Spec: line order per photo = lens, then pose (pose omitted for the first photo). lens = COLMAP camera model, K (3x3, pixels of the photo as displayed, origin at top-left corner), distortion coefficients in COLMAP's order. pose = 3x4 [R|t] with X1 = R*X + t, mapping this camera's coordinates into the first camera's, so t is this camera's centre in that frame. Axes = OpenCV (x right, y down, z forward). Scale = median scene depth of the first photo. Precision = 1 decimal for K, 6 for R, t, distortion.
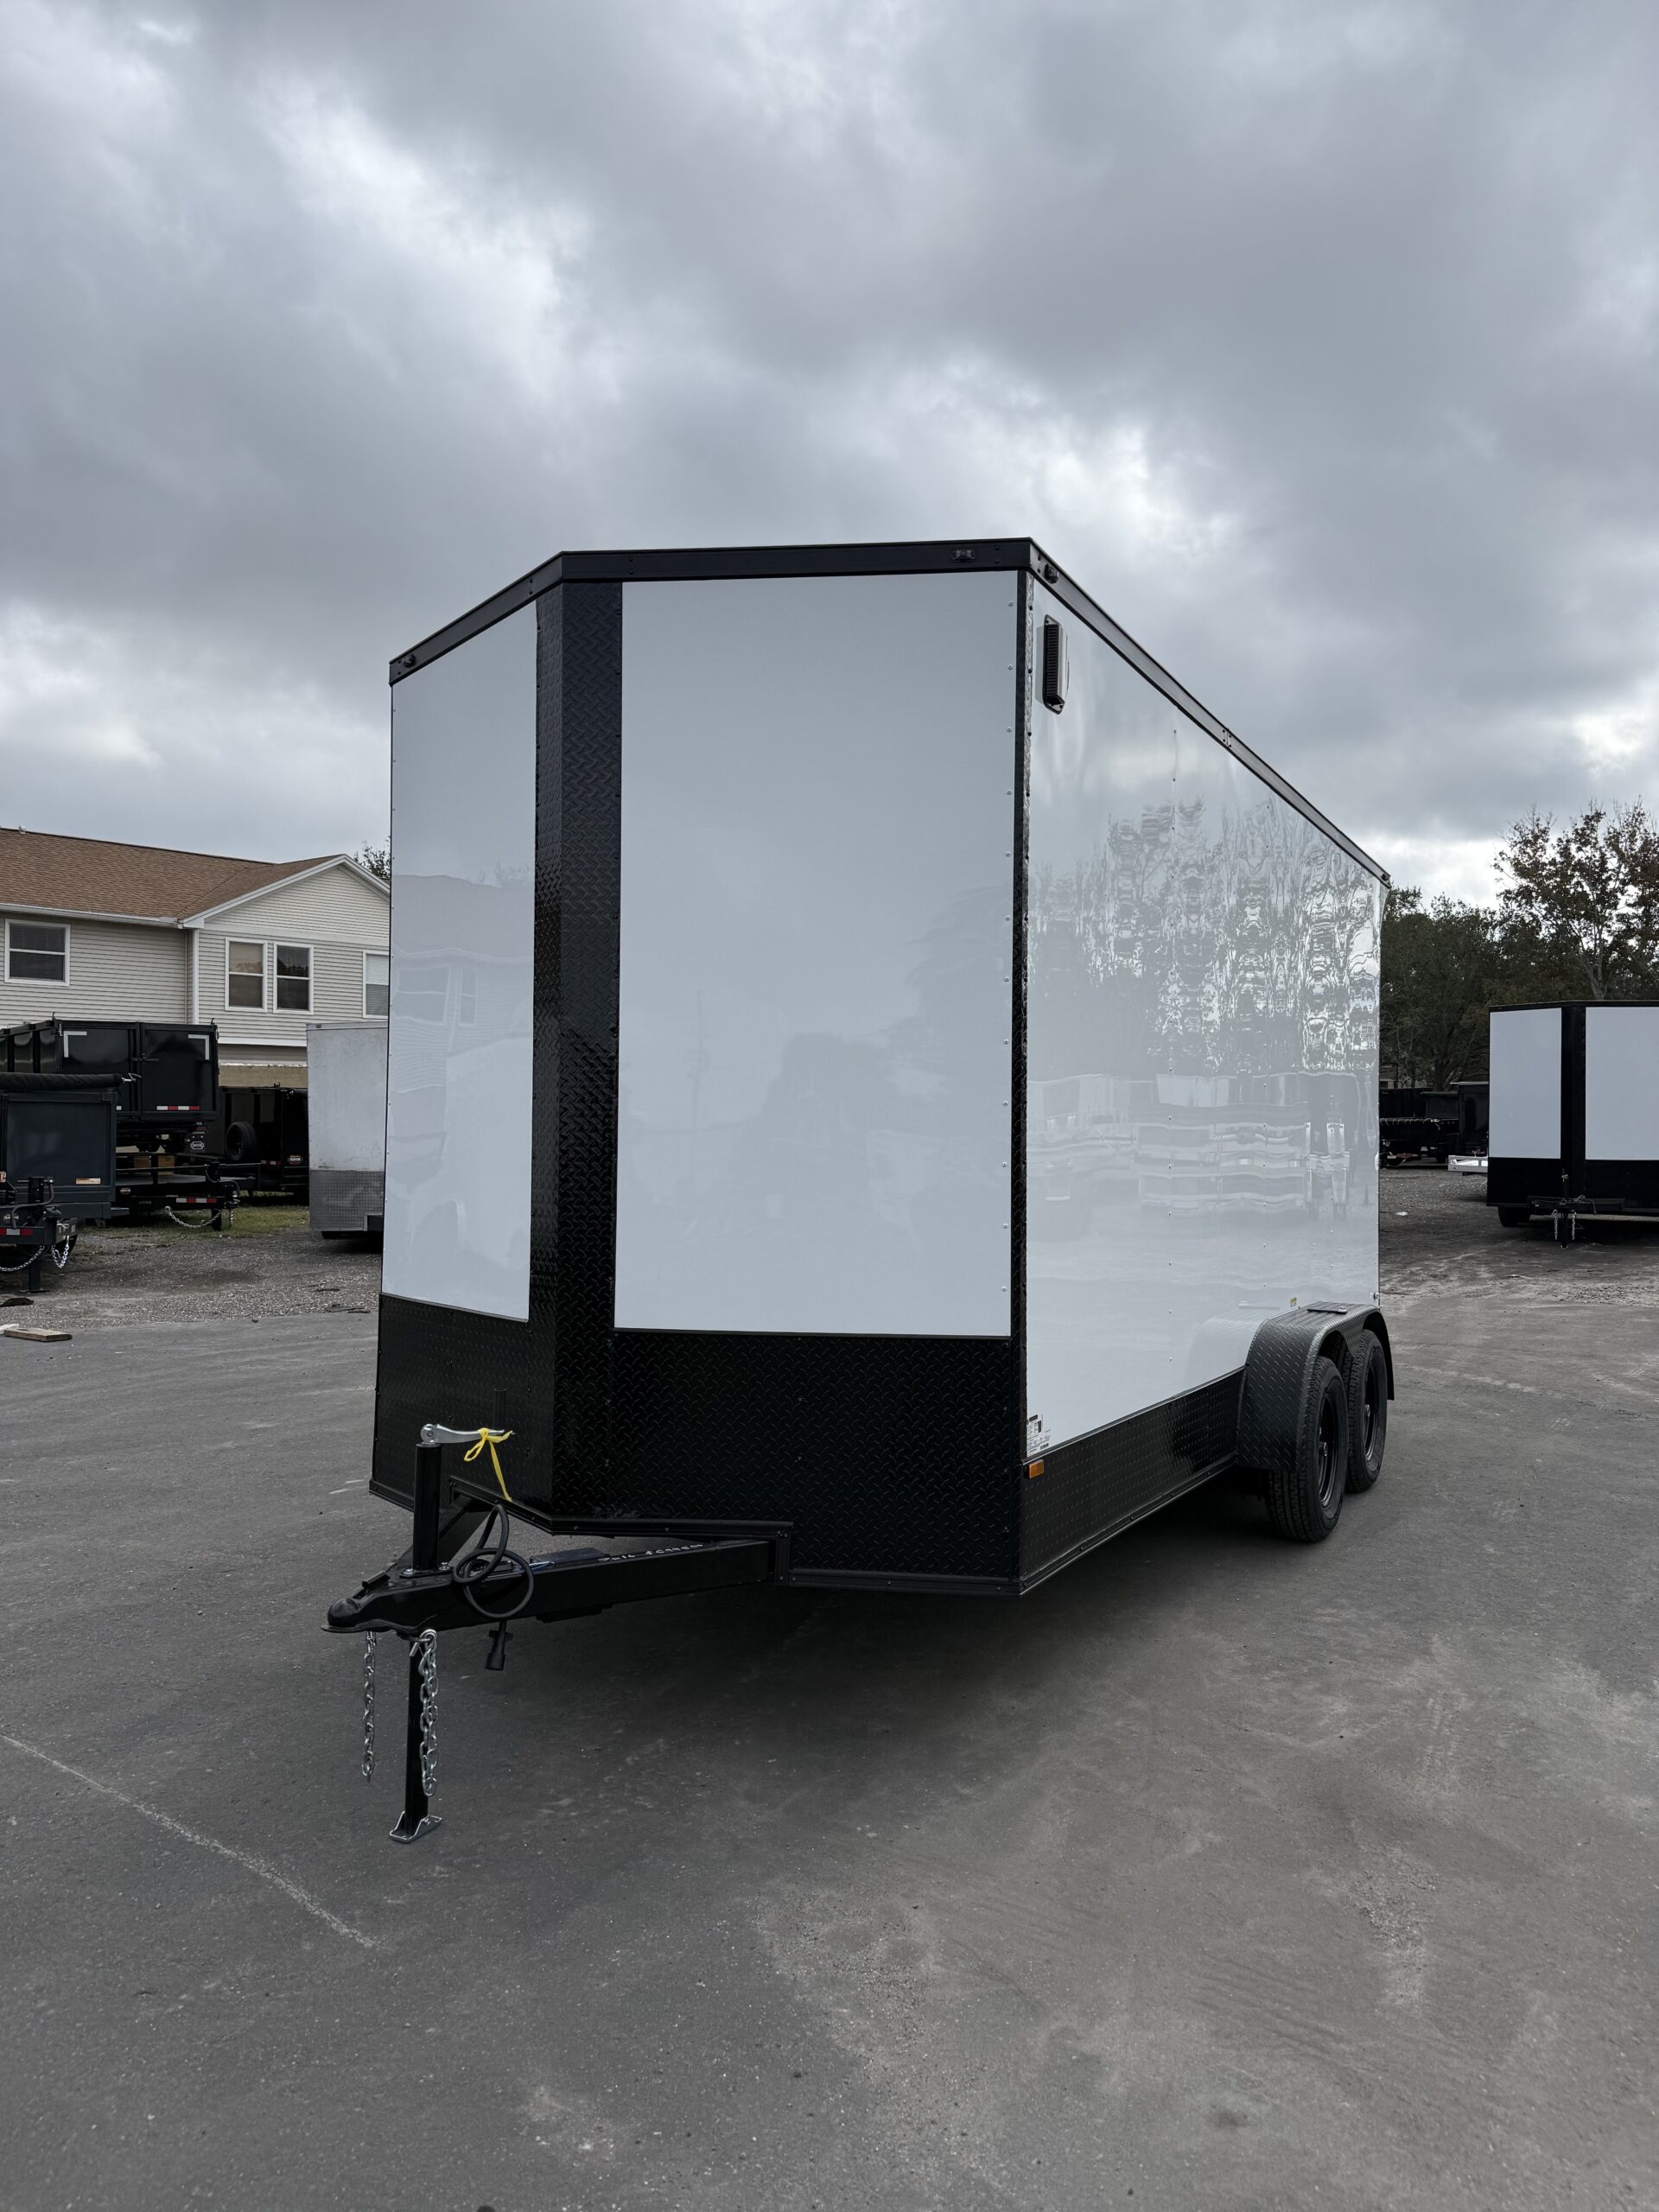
lens RADIAL K [[1555.5, 0, 831.3], [0, 1555.5, 1106.9], [0, 0, 1]] dist [0.018554, -0.023446]
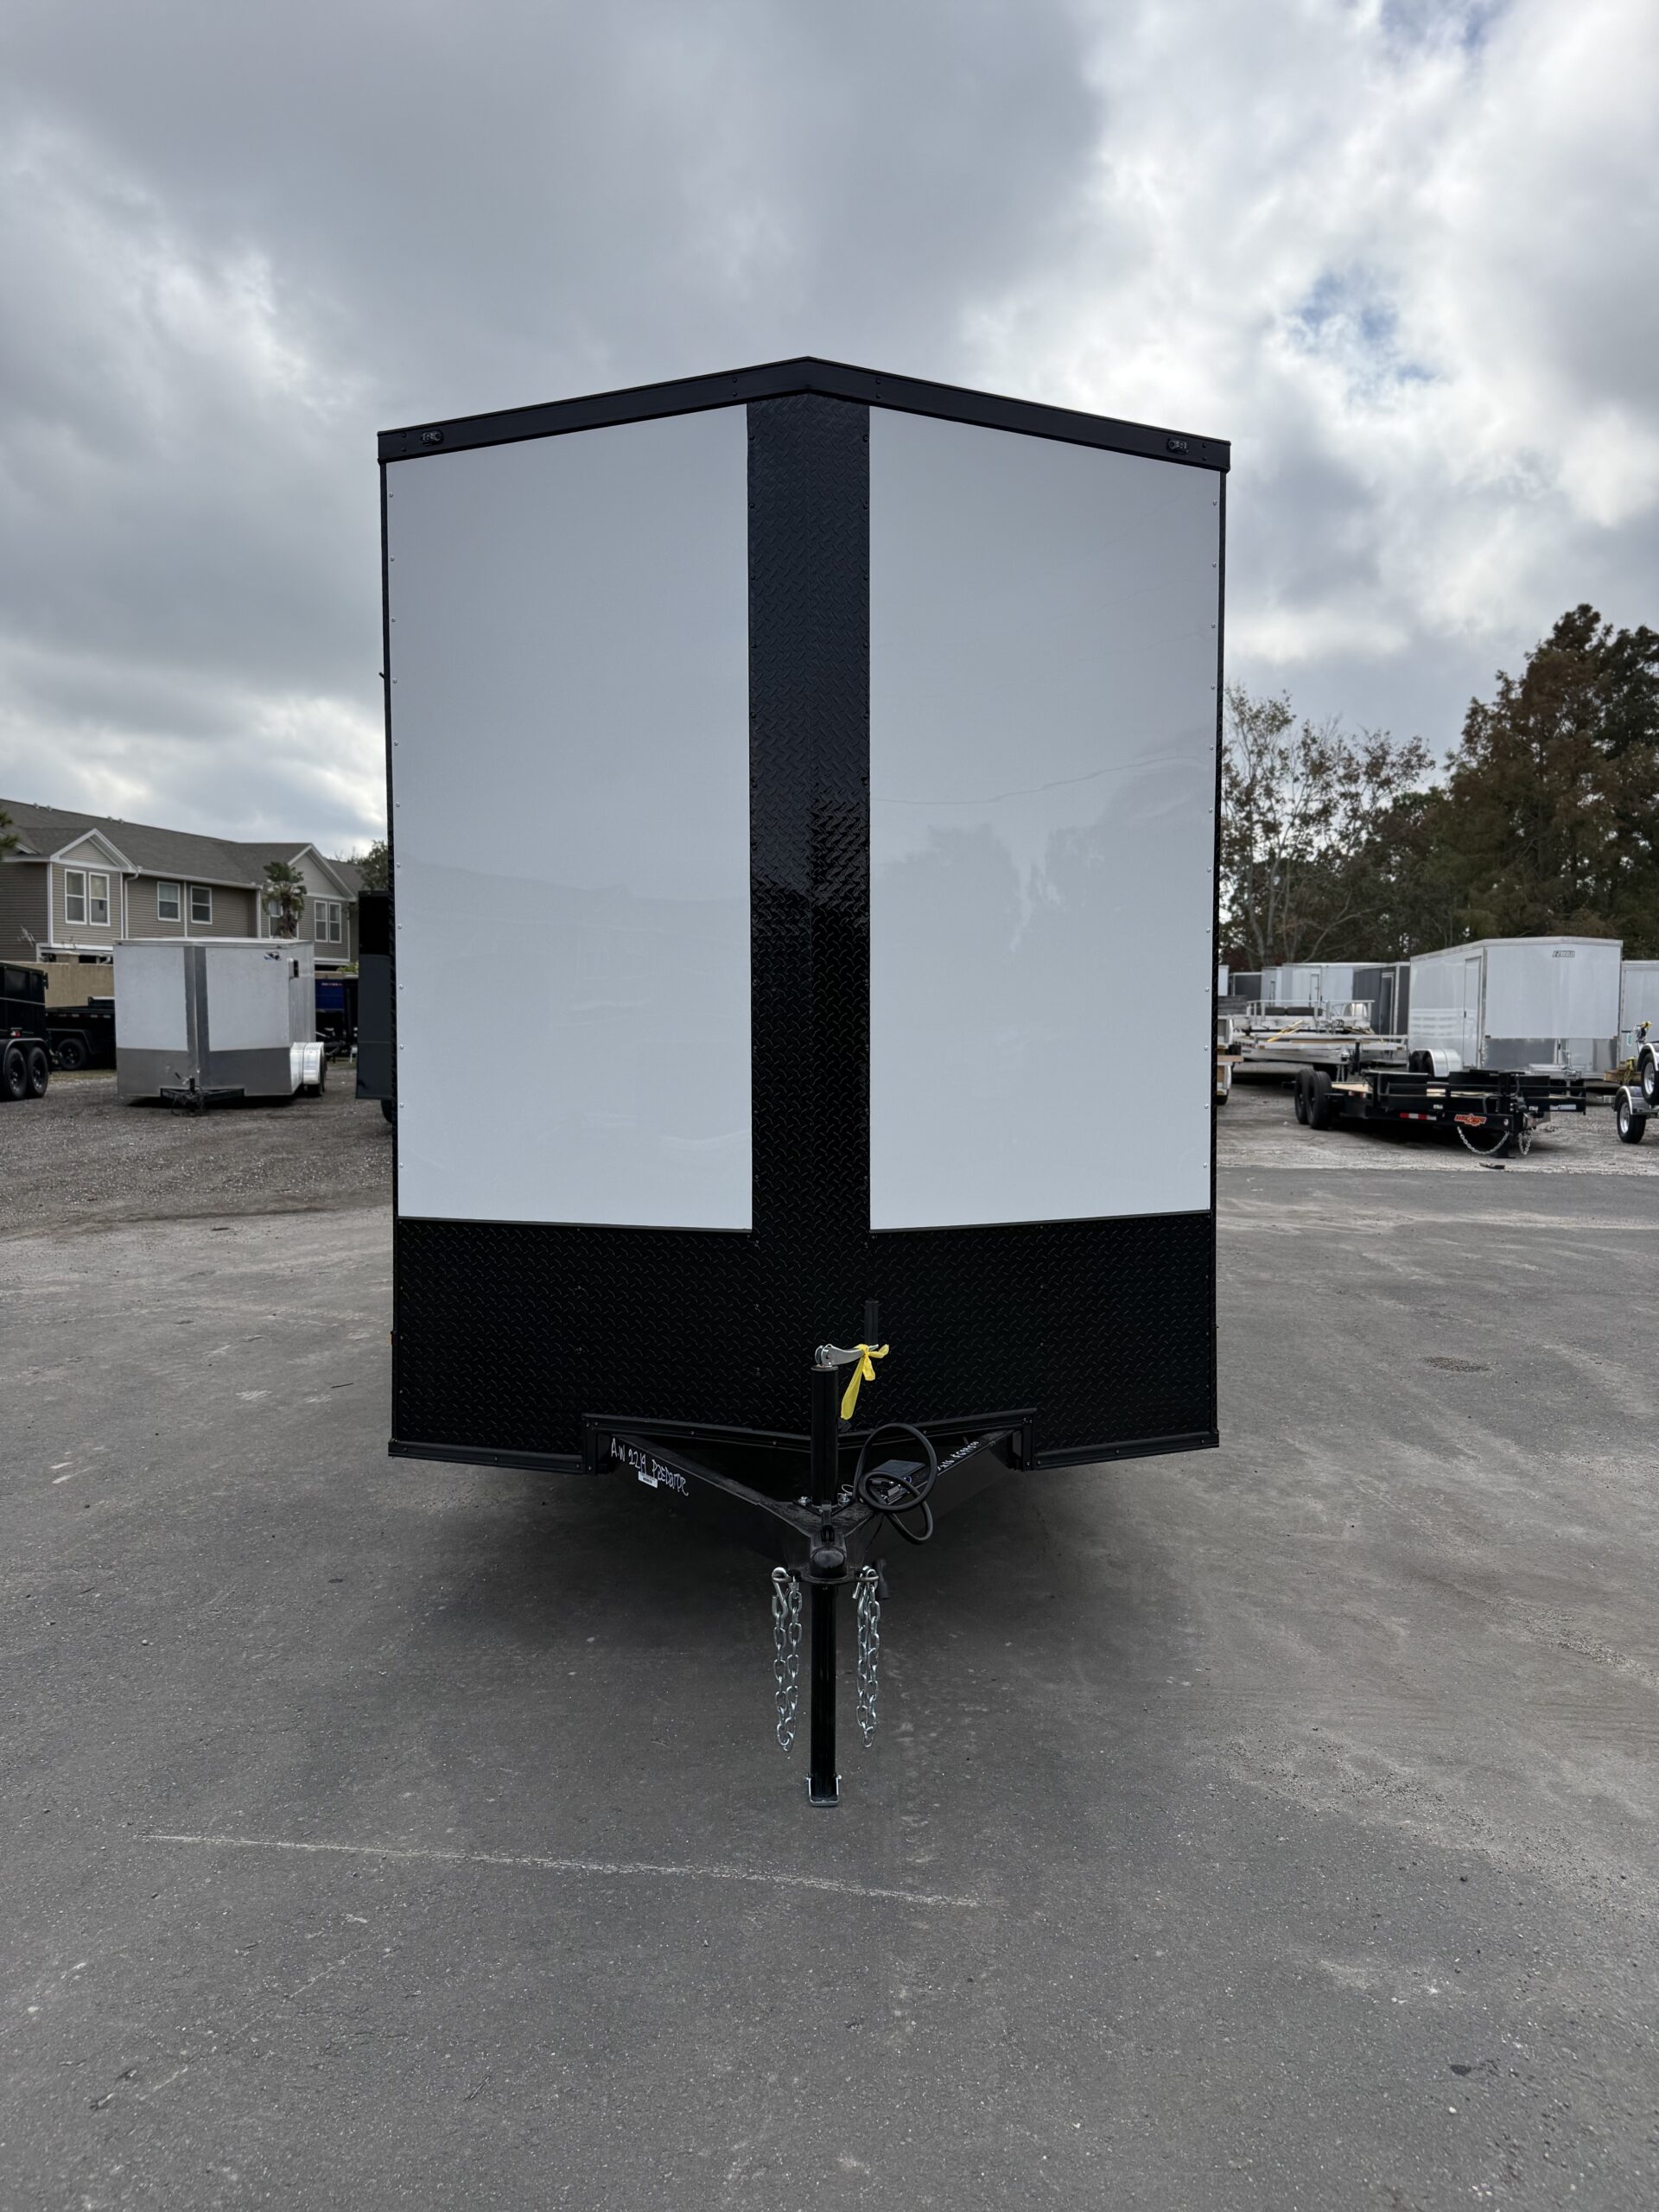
lens RADIAL K [[1555.5, 0, 827.0], [0, 1555.5, 1103.2], [0, 0, 1]] dist [0.018554, -0.023446]
pose [[0.855699, -0.033753, 0.516371, -0.633511], [-0.002510, 0.997588, 0.069368, 0.002040], [-0.517467, -0.060654, 0.853551, 0.220893]]
